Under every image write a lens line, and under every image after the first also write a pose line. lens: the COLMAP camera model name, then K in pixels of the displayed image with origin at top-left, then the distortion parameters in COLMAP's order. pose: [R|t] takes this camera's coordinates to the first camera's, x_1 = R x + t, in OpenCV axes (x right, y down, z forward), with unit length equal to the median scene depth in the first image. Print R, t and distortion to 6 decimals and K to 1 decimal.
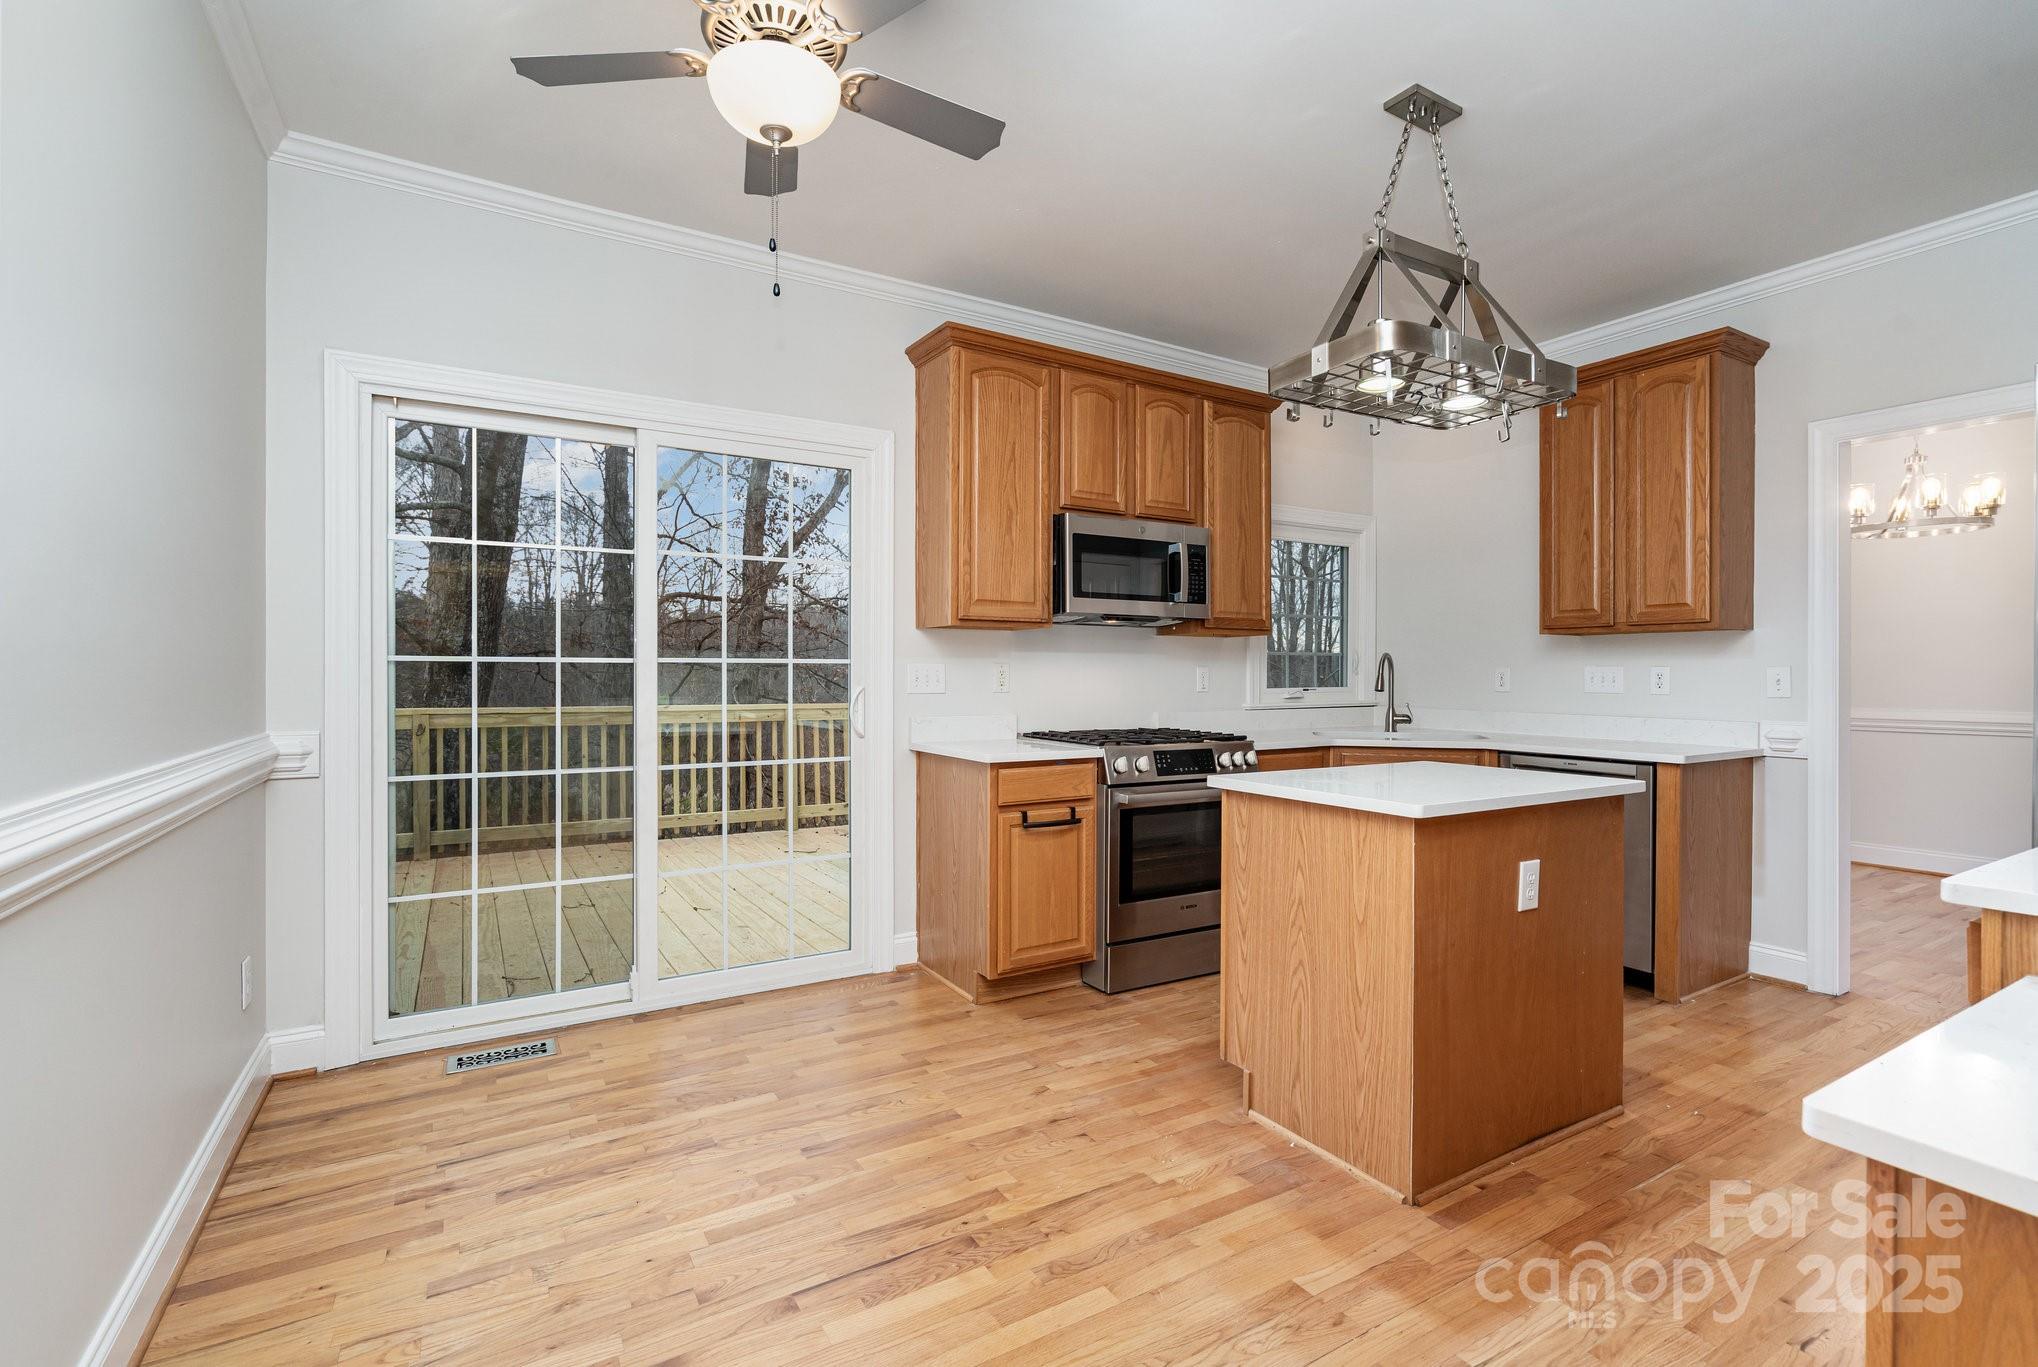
lens RADIAL K [[934.8, 0, 1029.5], [0, 934.8, 674.1], [0, 0, 1]] dist [-0.004808, 0.000127]
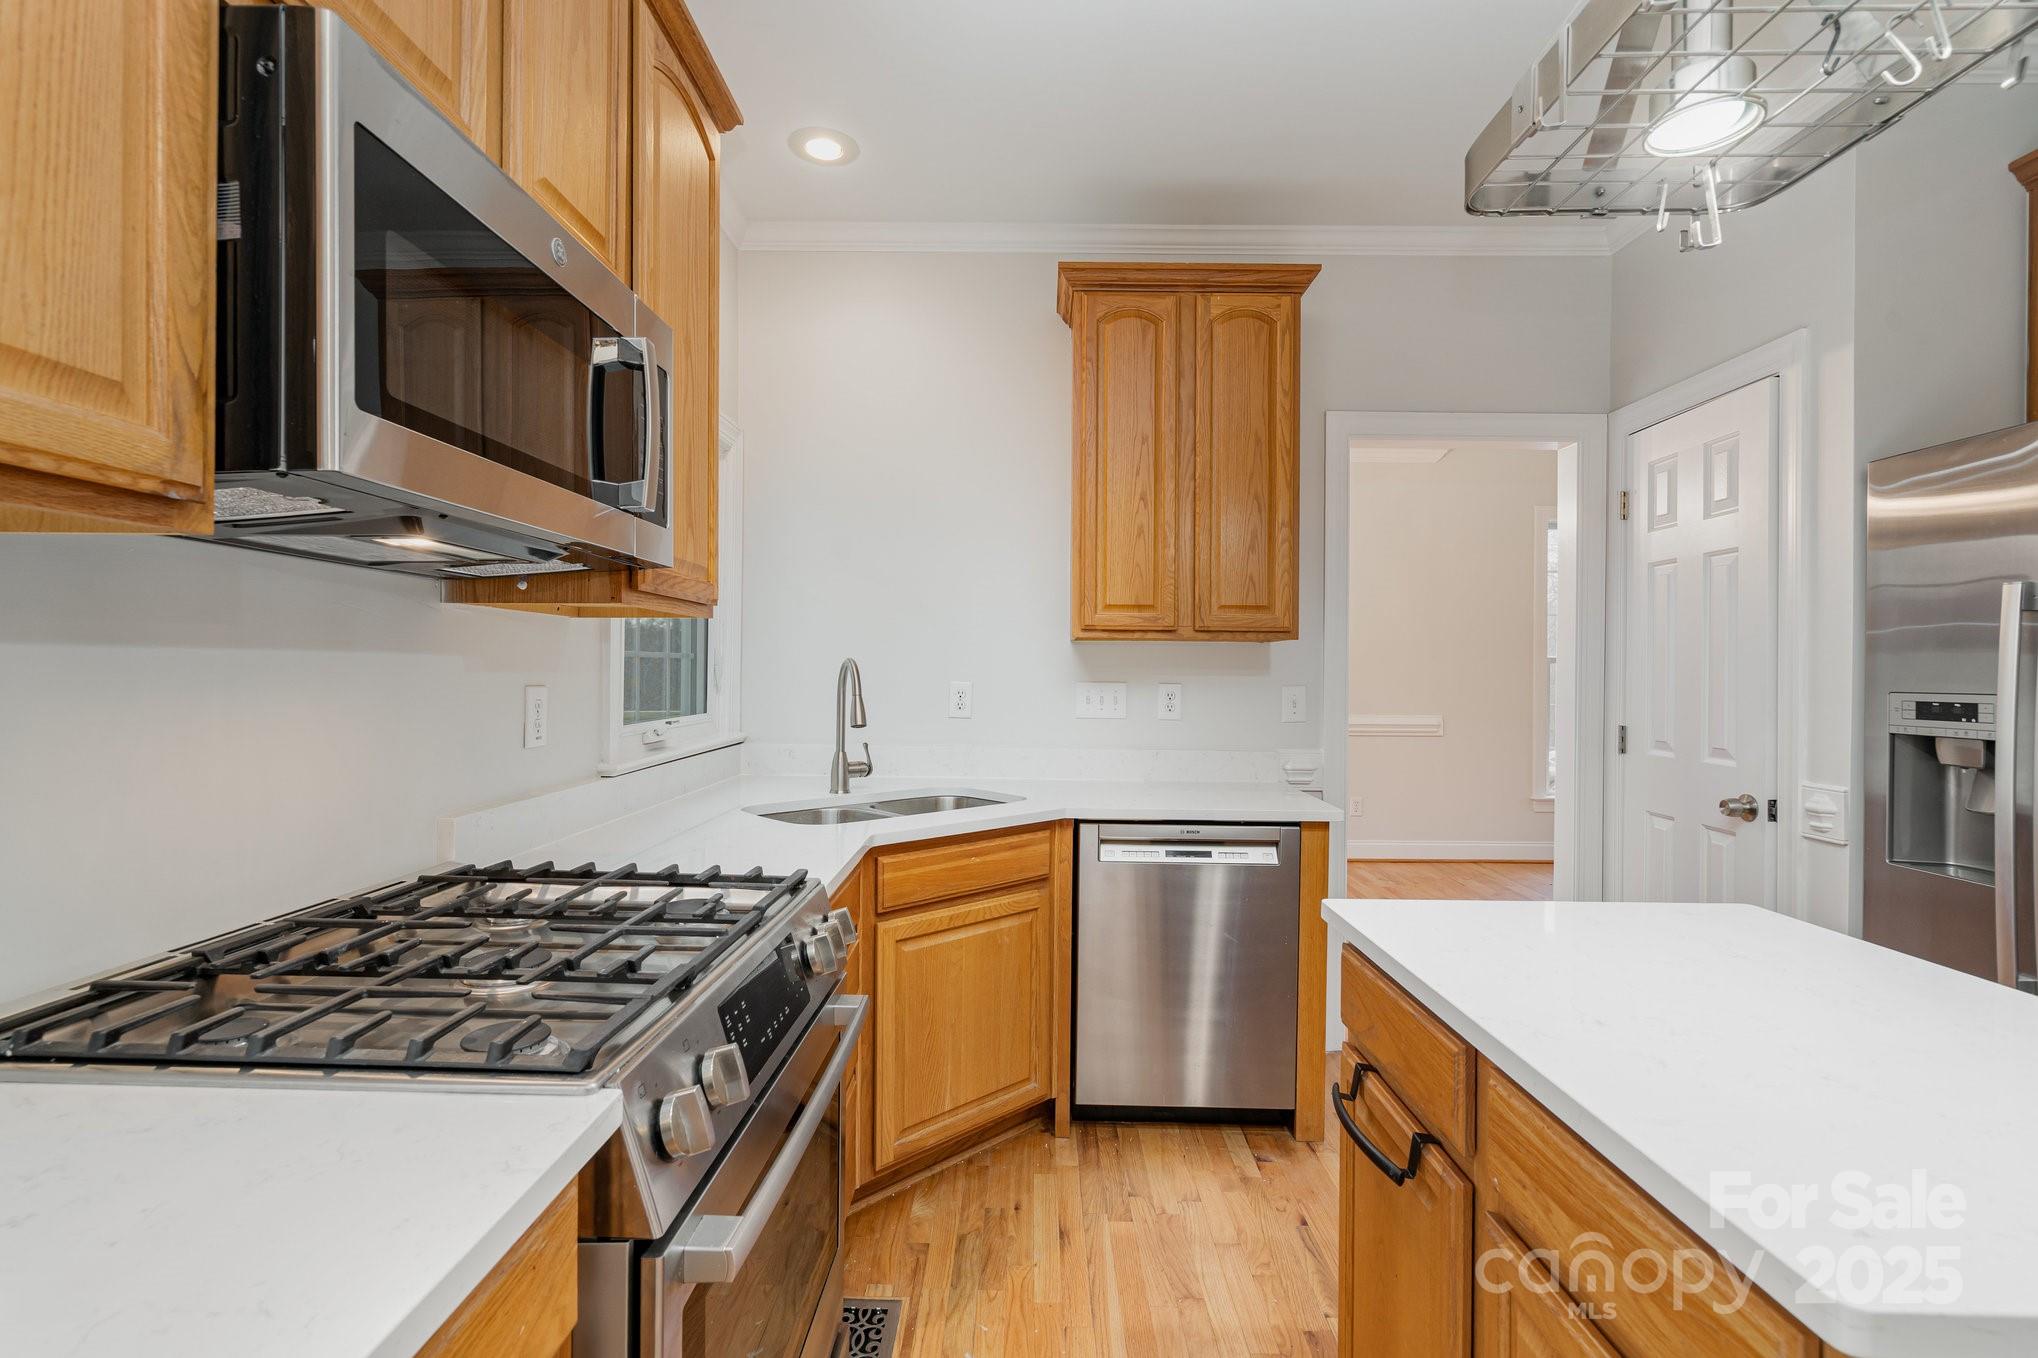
lens RADIAL K [[923.5, 0, 1020.3], [0, 923.5, 680.8], [0, 0, 1]] dist [-0.002611, 0.001352]
pose [[0.538728, -0.004685, 0.842467, -0.055007], [-0.005364, 0.999945, 0.008991, -0.018751], [-0.842463, -0.009363, 0.538673, 0.733432]]
